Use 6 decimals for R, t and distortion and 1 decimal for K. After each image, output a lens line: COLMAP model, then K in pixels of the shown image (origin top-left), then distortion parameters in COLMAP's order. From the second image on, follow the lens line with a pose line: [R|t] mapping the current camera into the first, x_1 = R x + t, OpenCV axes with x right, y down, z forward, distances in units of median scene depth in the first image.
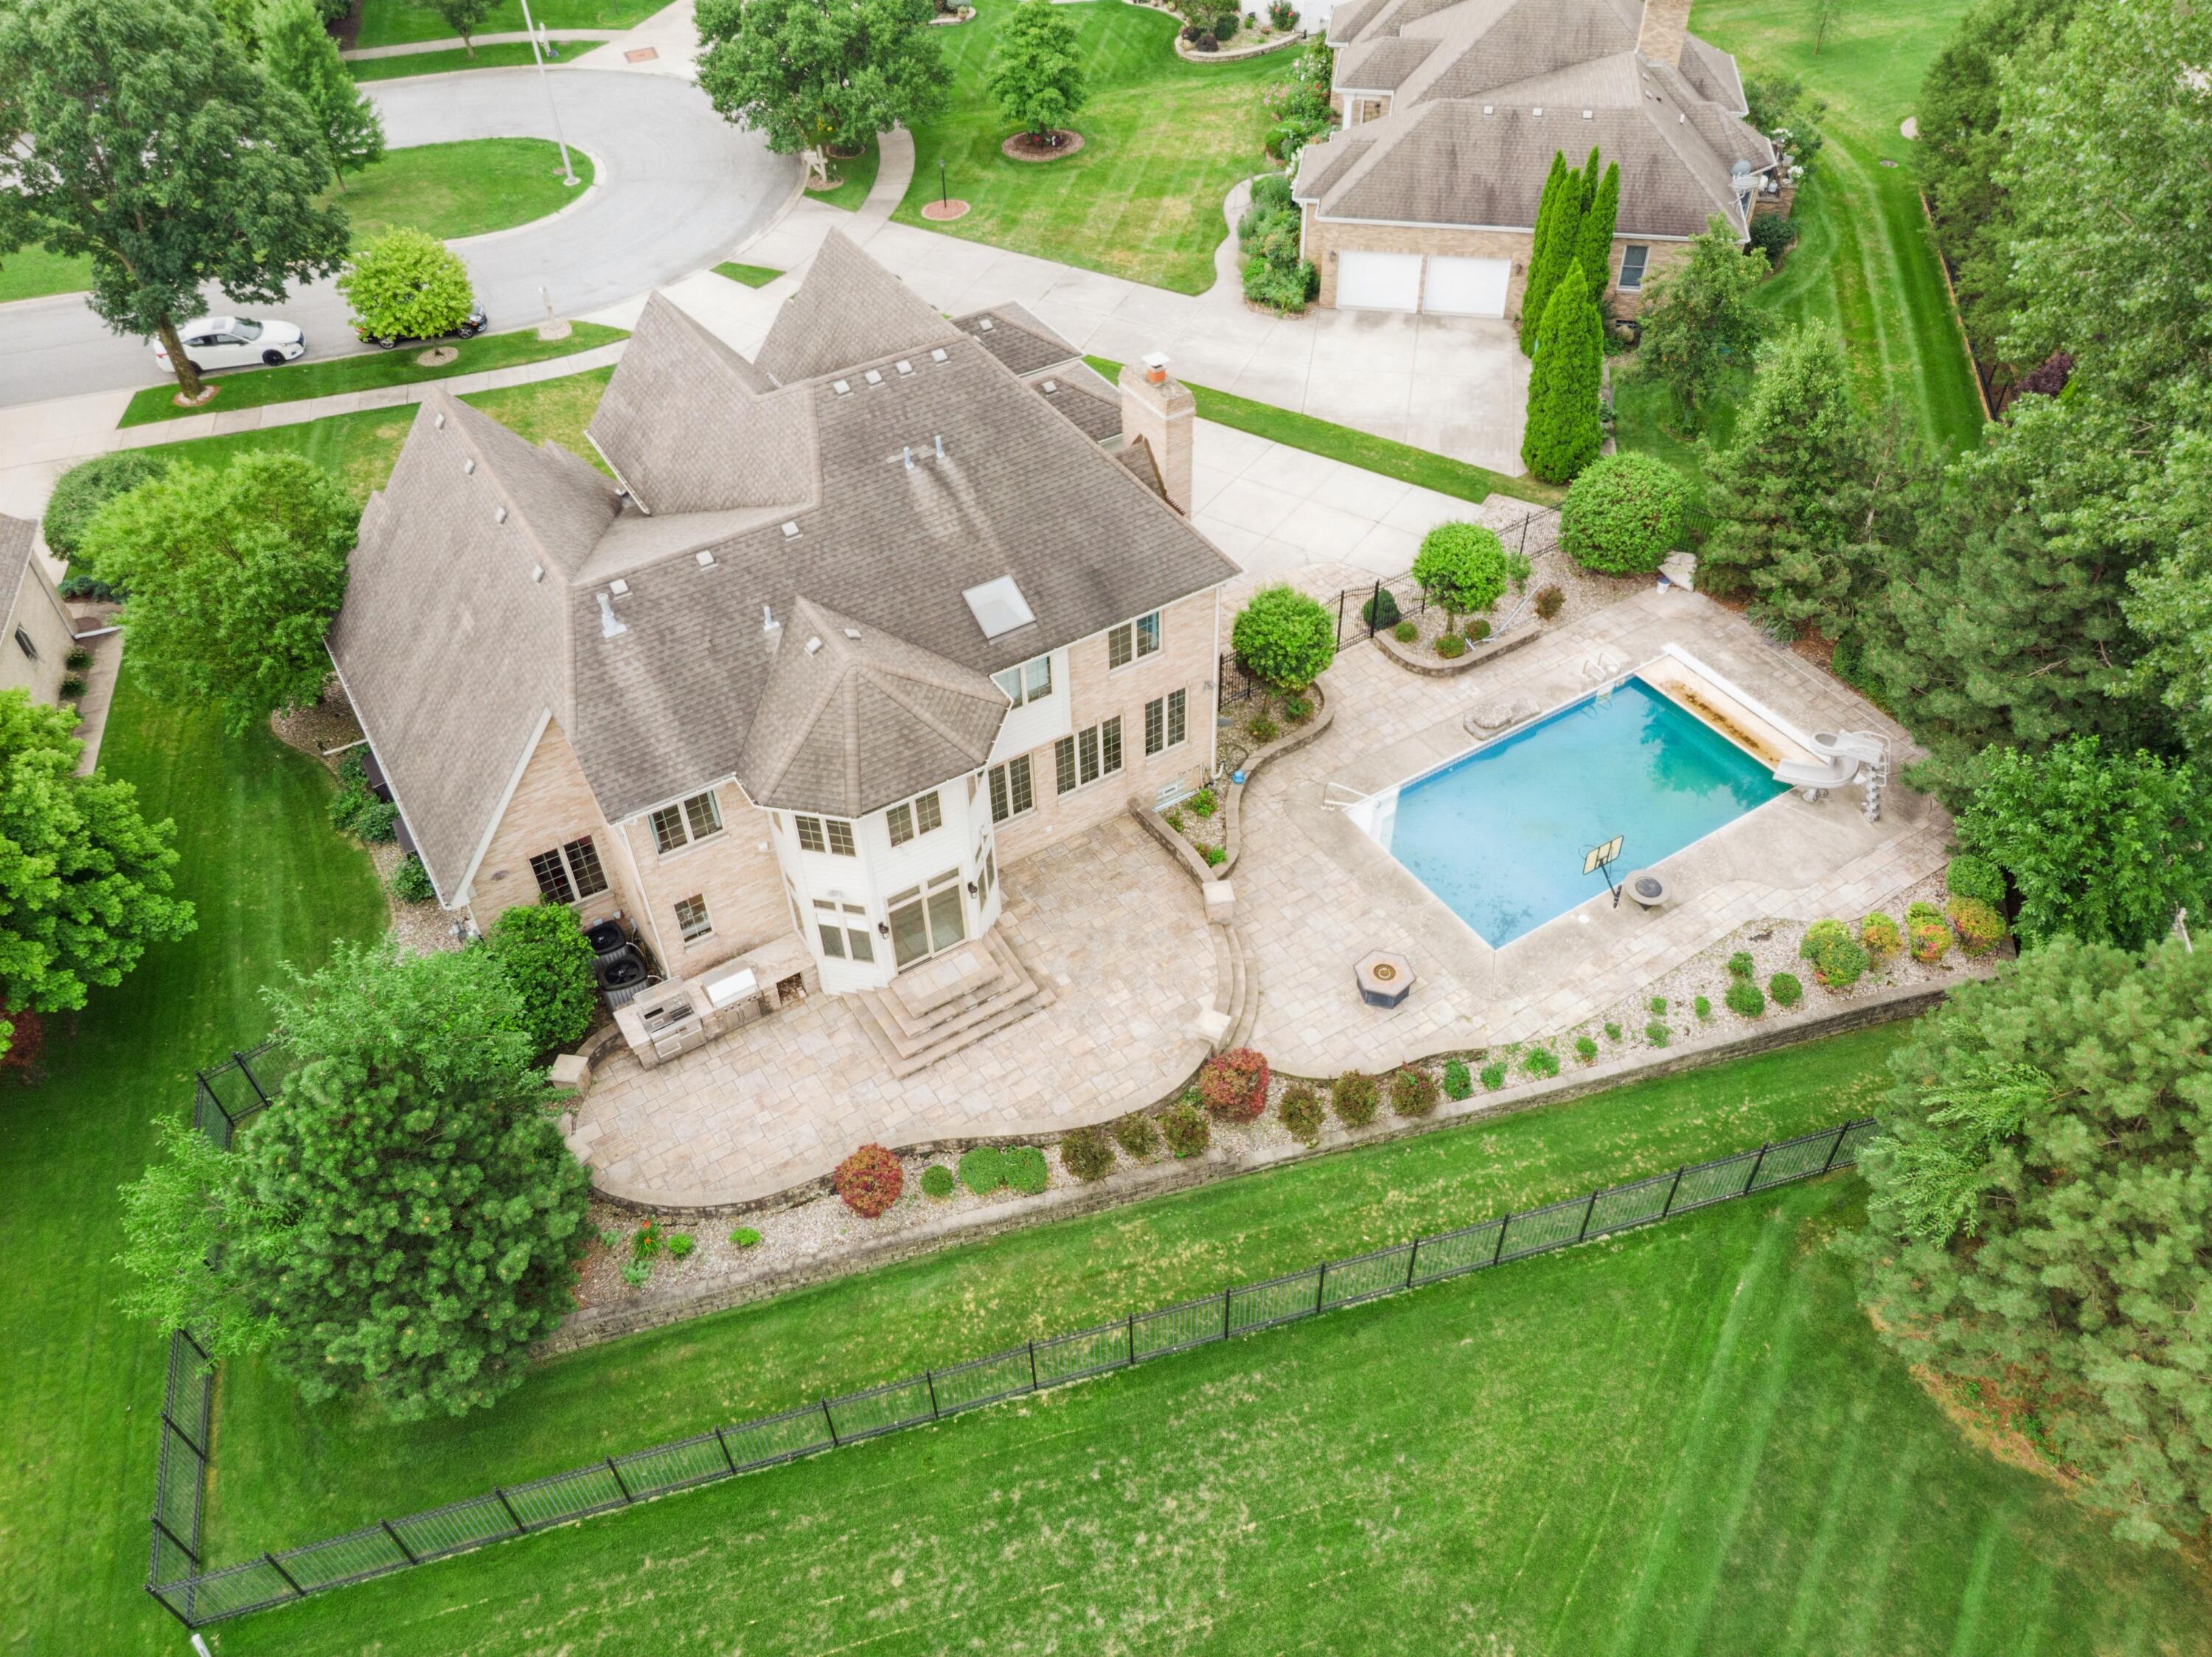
lens RADIAL K [[1639.9, 0, 1111.9], [0, 1639.9, 811.5], [0, 0, 1]] dist [-0.003522, 0.001258]
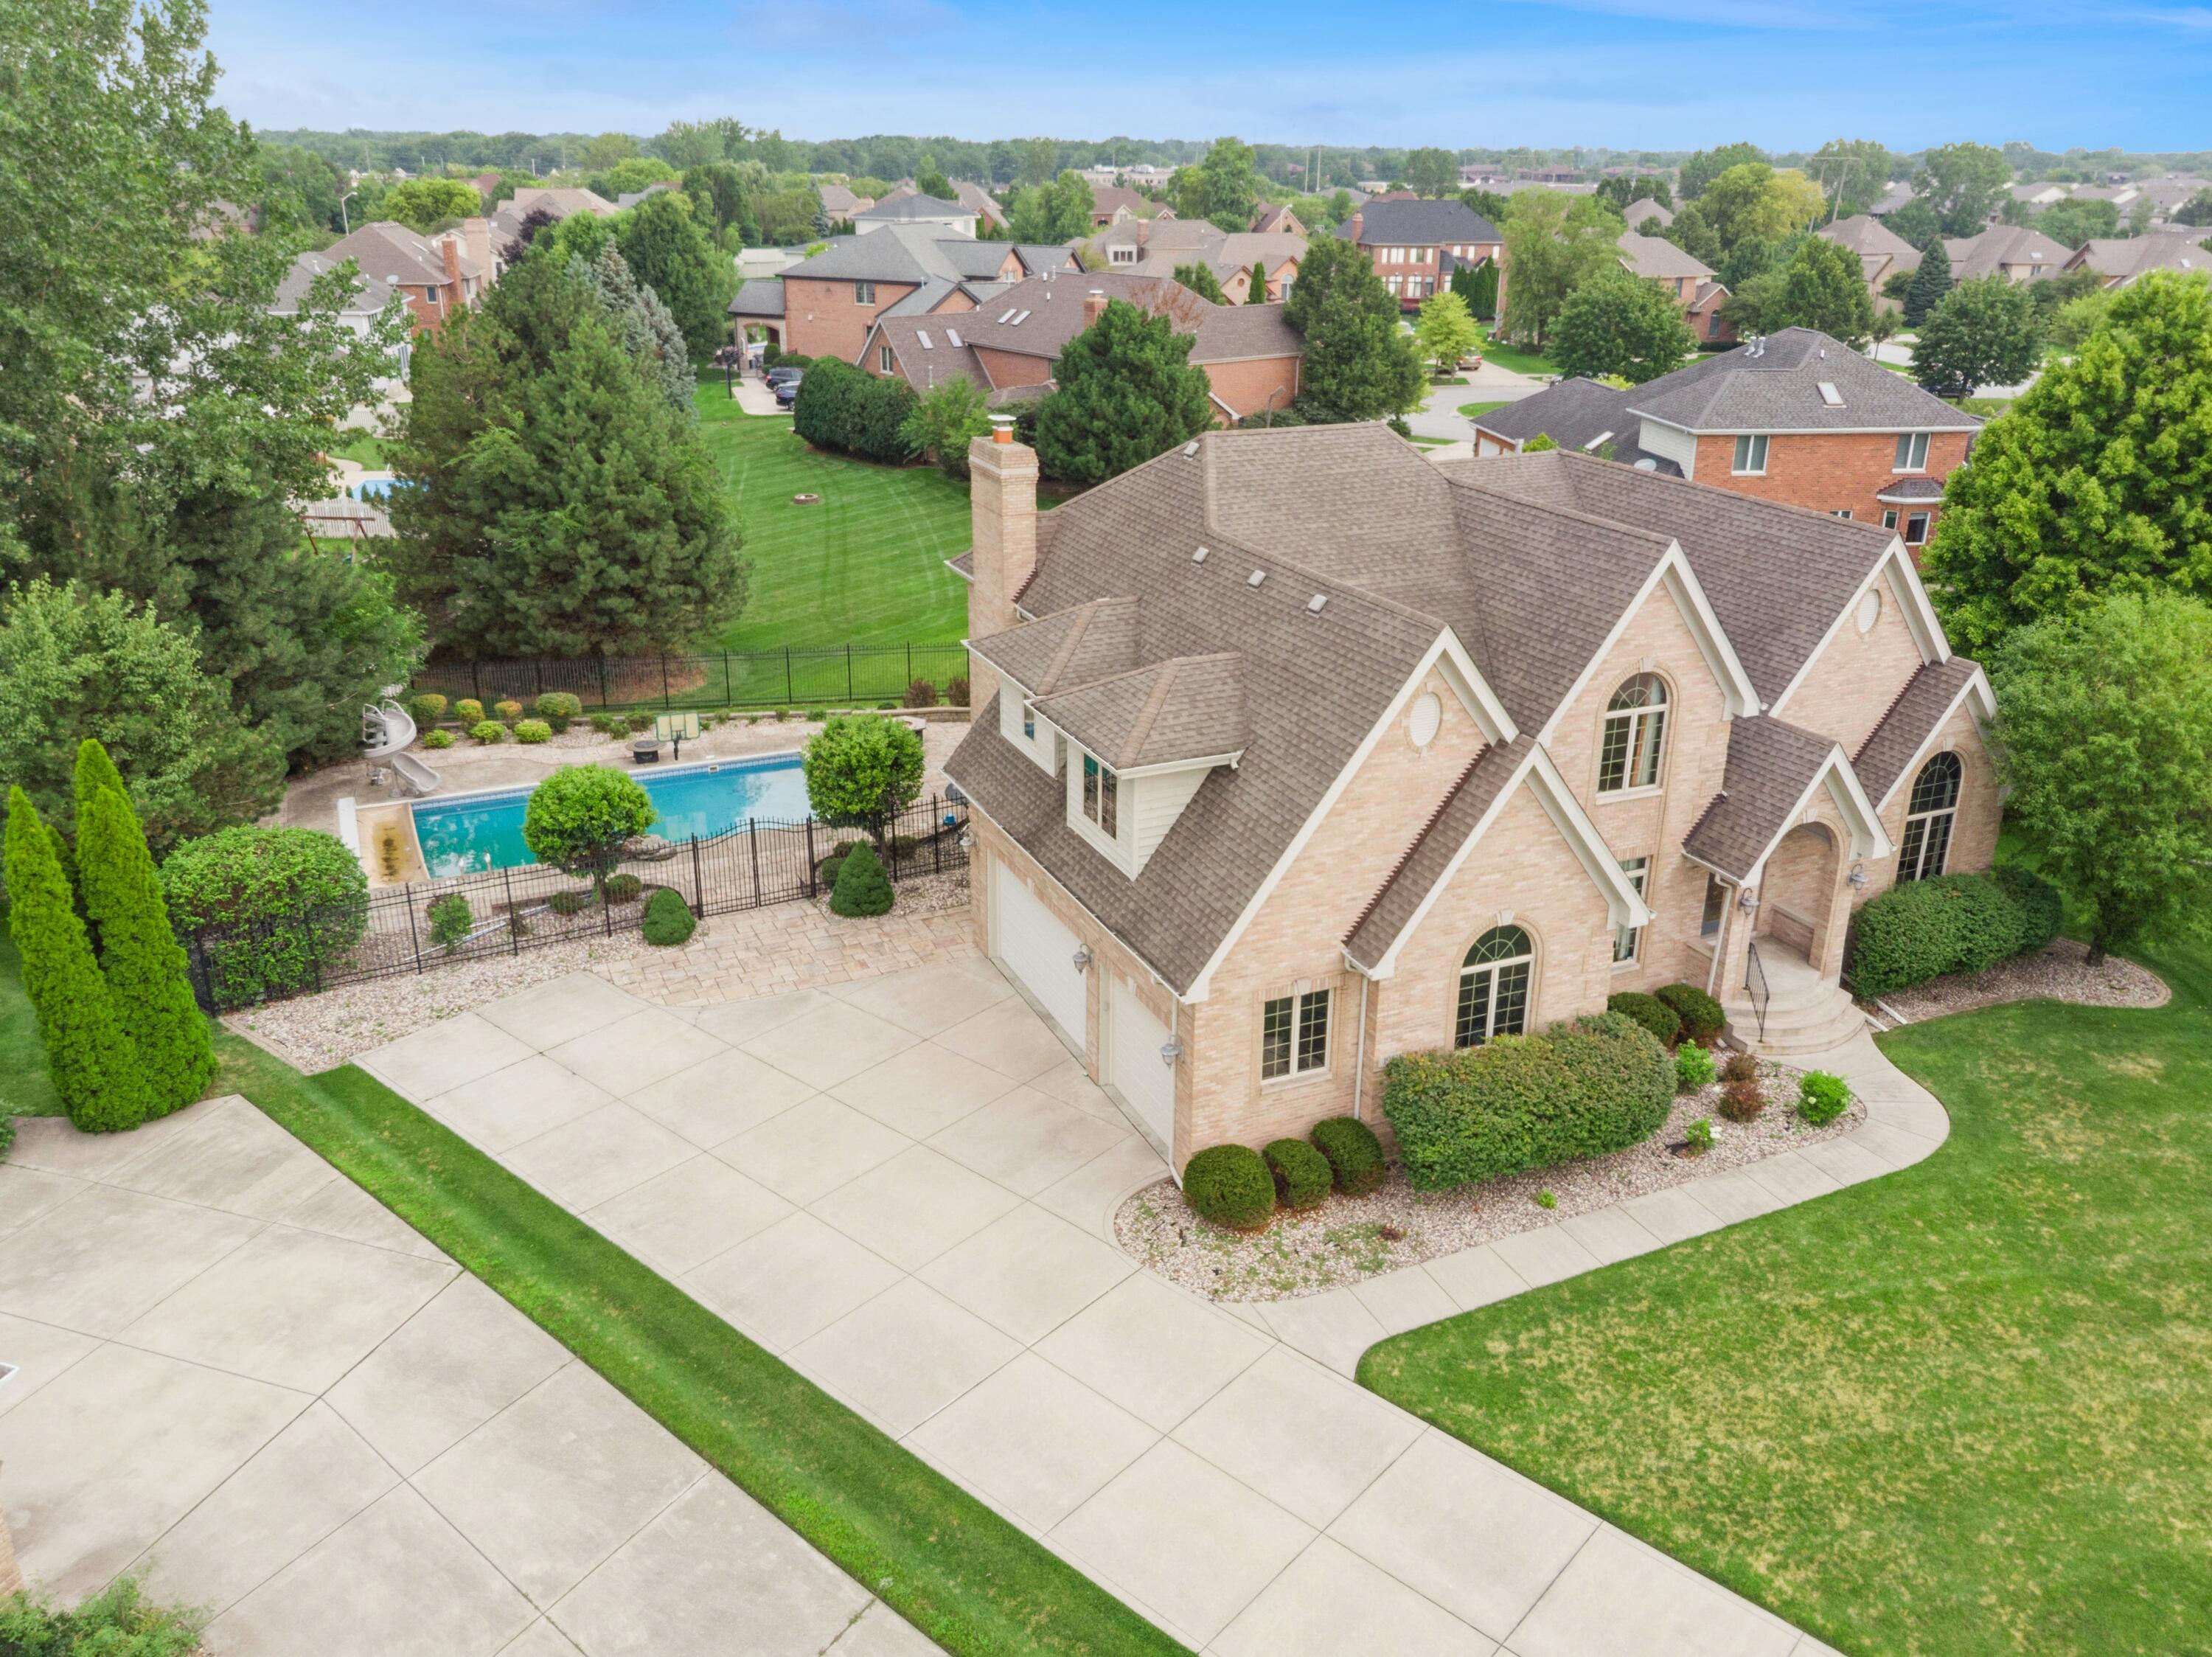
lens RADIAL K [[1714.4, 0, 1097.4], [0, 1714.4, 822.2], [0, 0, 1]] dist [-0.019233, 0.014982]
pose [[-0.989874, -0.041087, 0.135873, -0.155745], [0.105294, 0.429415, 0.896948, -0.971005], [-0.095199, 0.902172, -0.420741, 1.504621]]
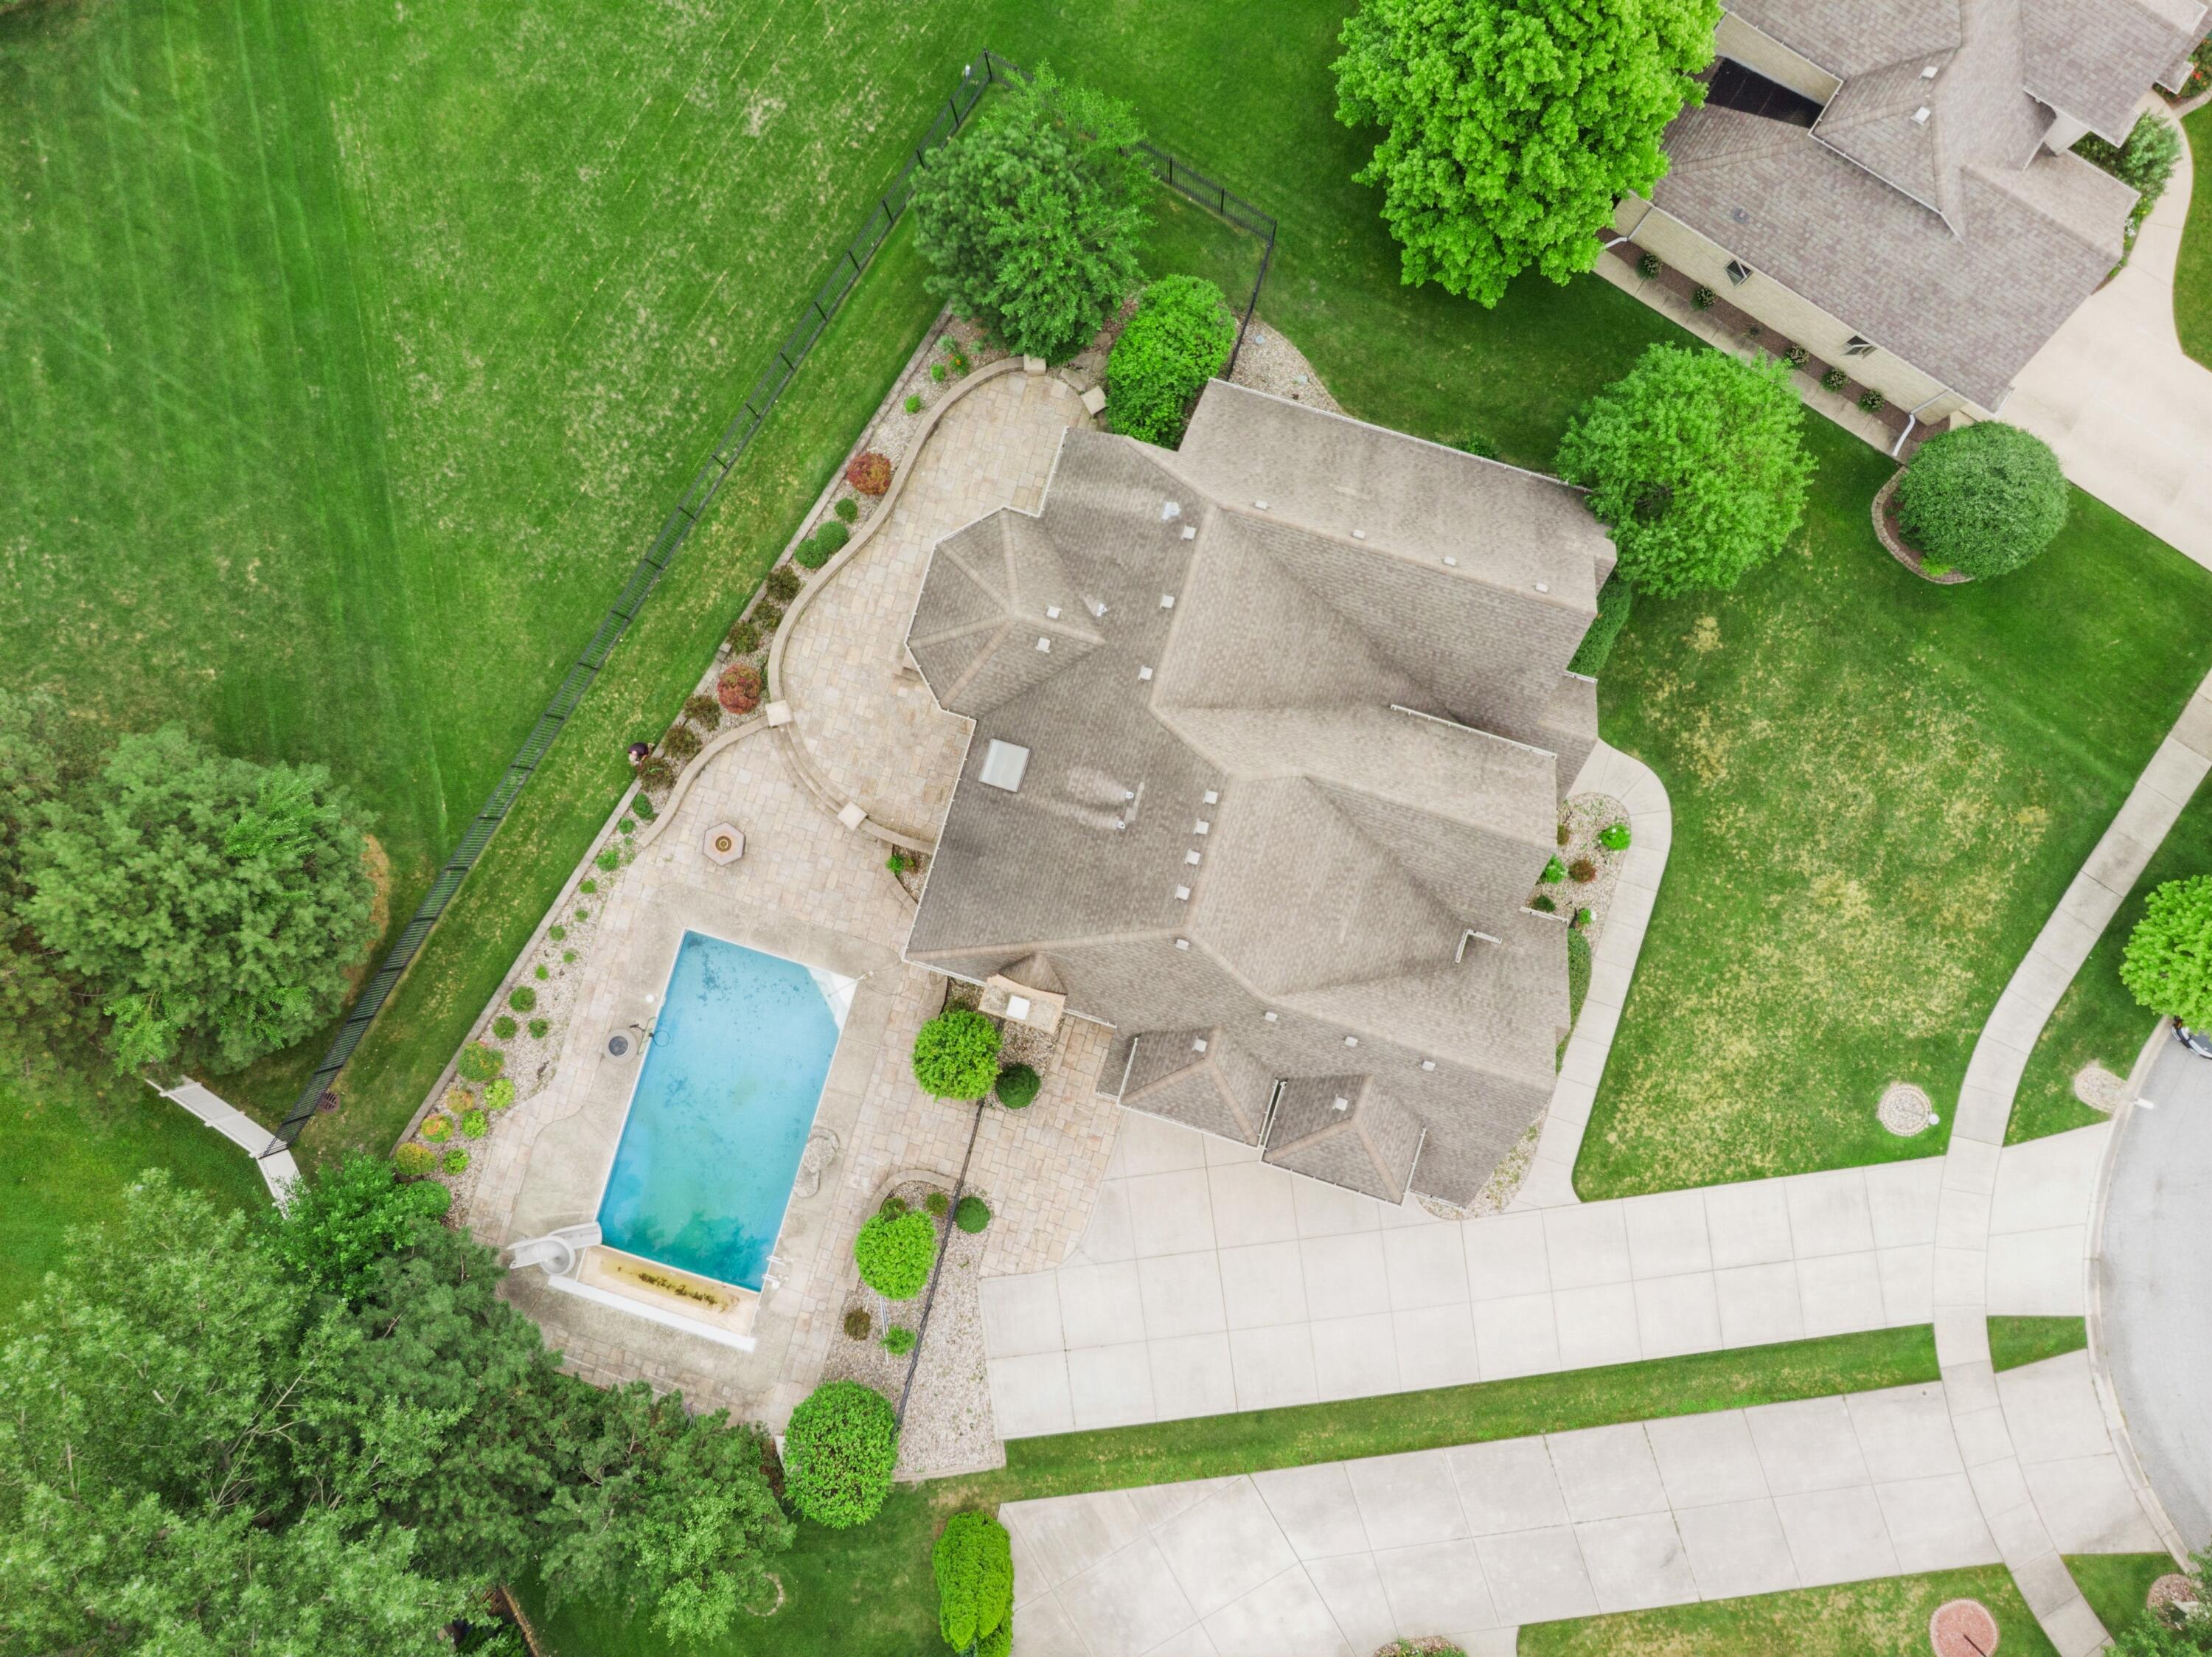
lens RADIAL K [[1639.9, 0, 1104.1], [0, 1639.9, 806.9], [0, 0, 1]] dist [-0.003522, 0.001258]
pose [[-0.757207, 0.652555, 0.028456, -0.126853], [-0.415594, -0.514938, 0.749747, -0.983732], [0.503904, 0.555888, 0.661112, 0.218661]]
